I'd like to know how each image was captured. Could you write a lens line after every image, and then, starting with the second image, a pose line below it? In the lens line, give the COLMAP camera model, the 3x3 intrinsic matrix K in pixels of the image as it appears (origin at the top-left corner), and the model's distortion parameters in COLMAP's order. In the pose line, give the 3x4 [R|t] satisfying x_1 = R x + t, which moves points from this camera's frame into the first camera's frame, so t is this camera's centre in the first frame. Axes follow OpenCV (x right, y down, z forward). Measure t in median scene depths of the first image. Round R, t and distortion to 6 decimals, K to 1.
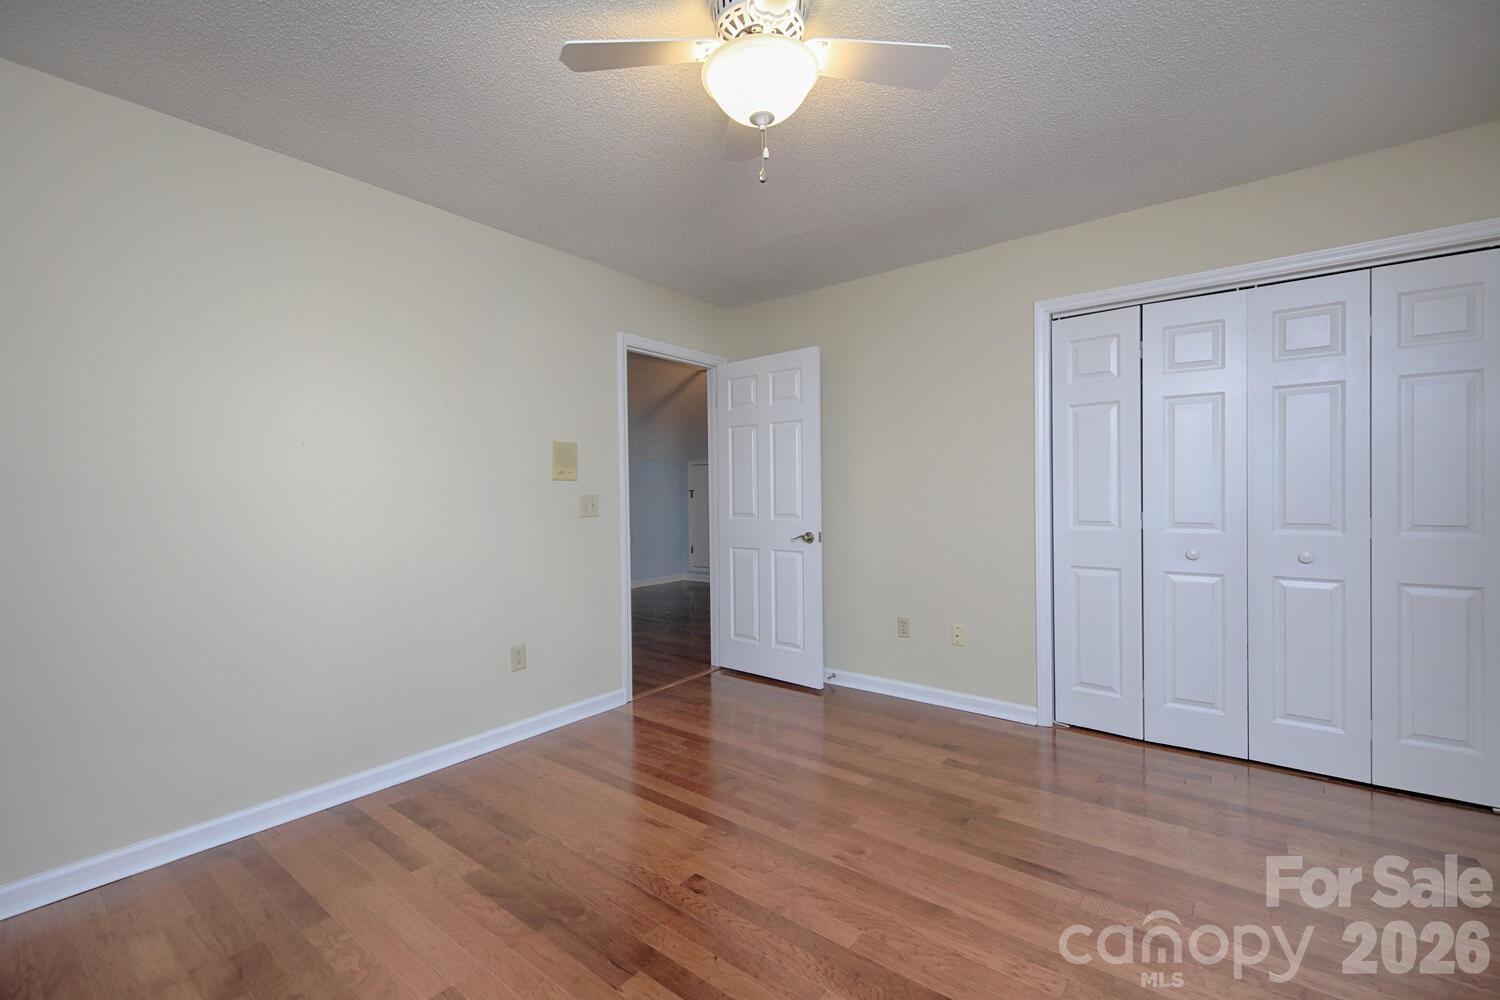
lens RADIAL K [[622.1, 0, 750.0], [0, 622.1, 500.0], [0, 0, 1]] dist [0.001426, -0.000077]
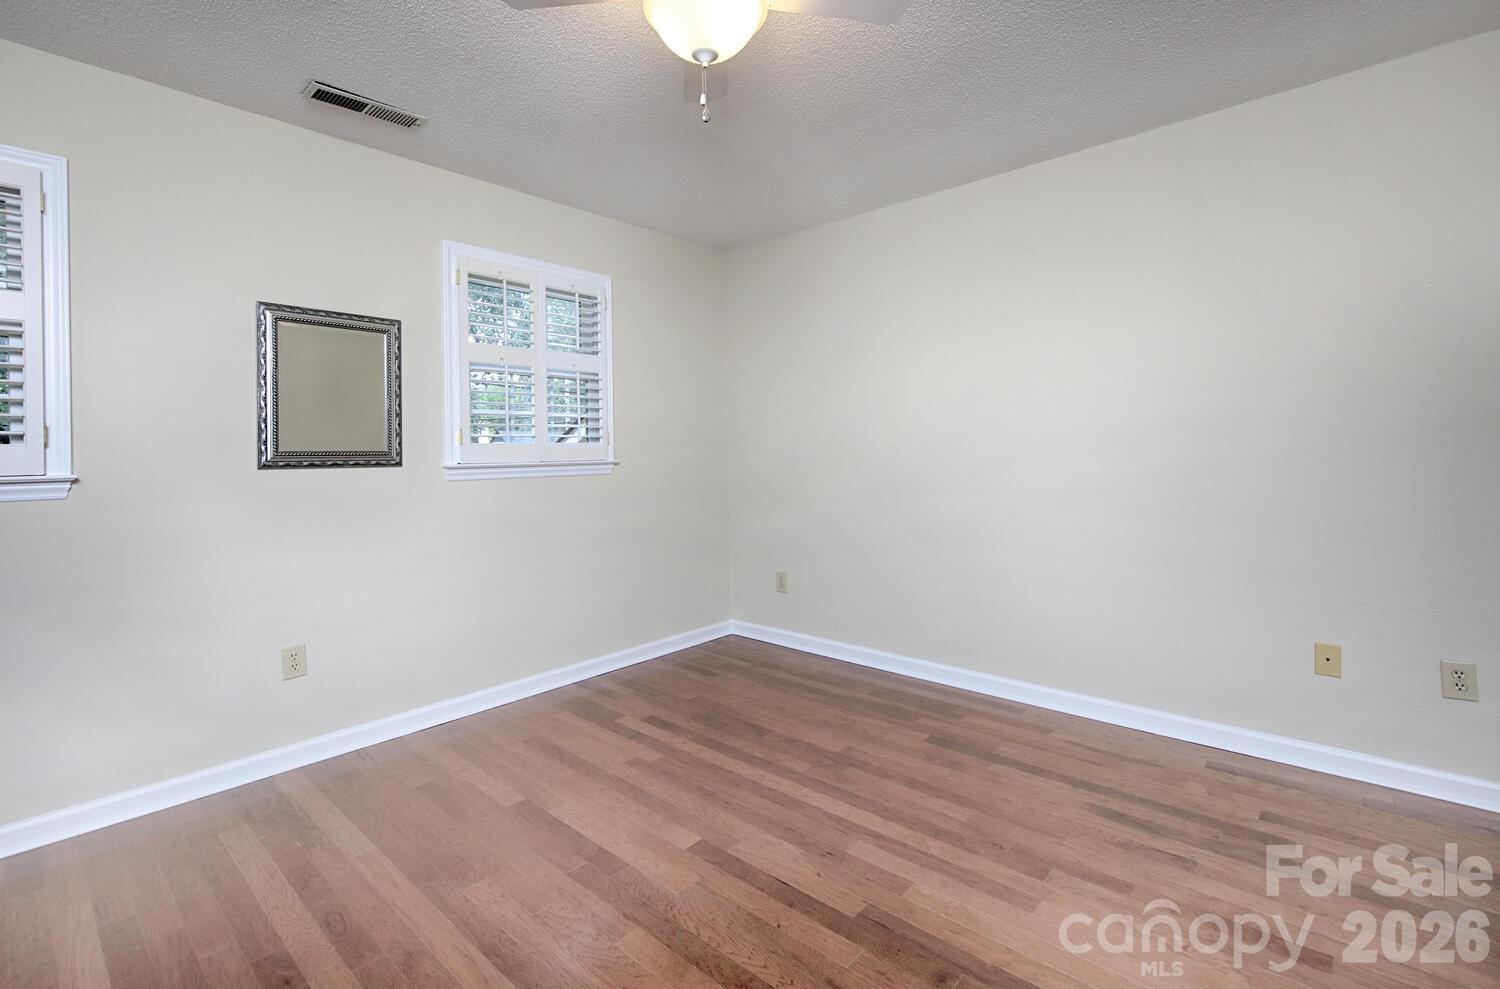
lens RADIAL K [[672.9, 0, 749.2], [0, 672.9, 455.3], [0, 0, 1]] dist [0.000351, 0.000107]
pose [[-0.997077, 0.025264, 0.072111, -0.053946], [0.026402, 0.999541, 0.014868, -0.008942], [-0.071702, 0.016729, -0.997286, 1.029304]]
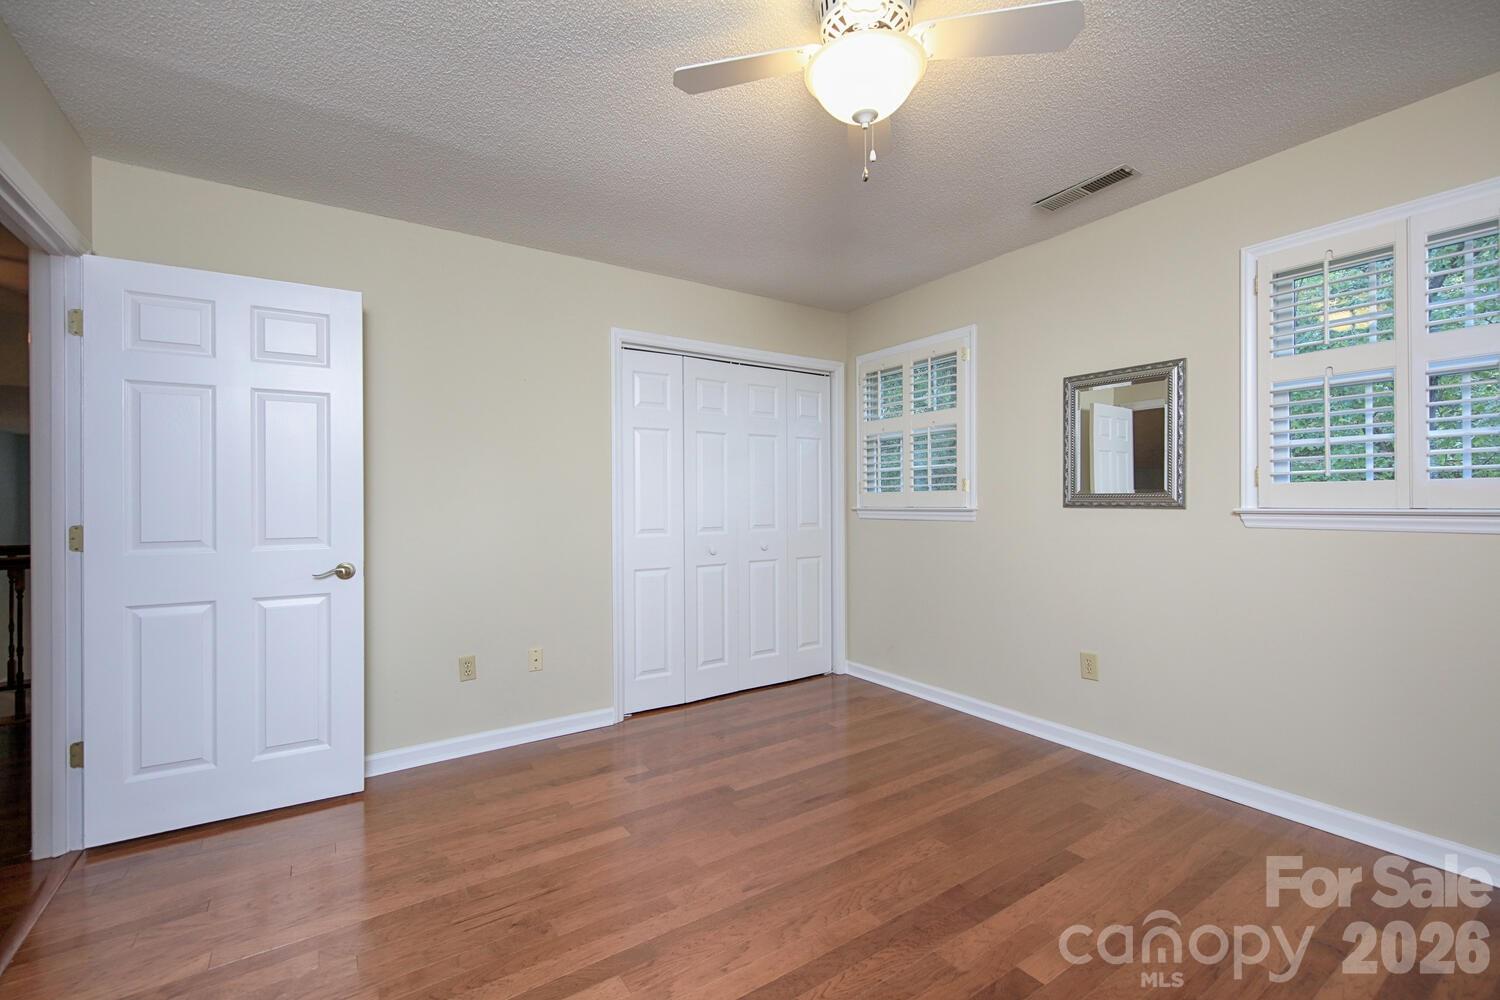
lens RADIAL K [[635.9, 0, 734.3], [0, 635.9, 503.0], [0, 0, 1]] dist [0.016015, -0.000043]
pose [[0.329377, 0.004429, 0.944188, -0.502578], [0.014863, 0.999841, -0.009875, -0.000829], [-0.944082, 0.017286, 0.329258, 0.443827]]
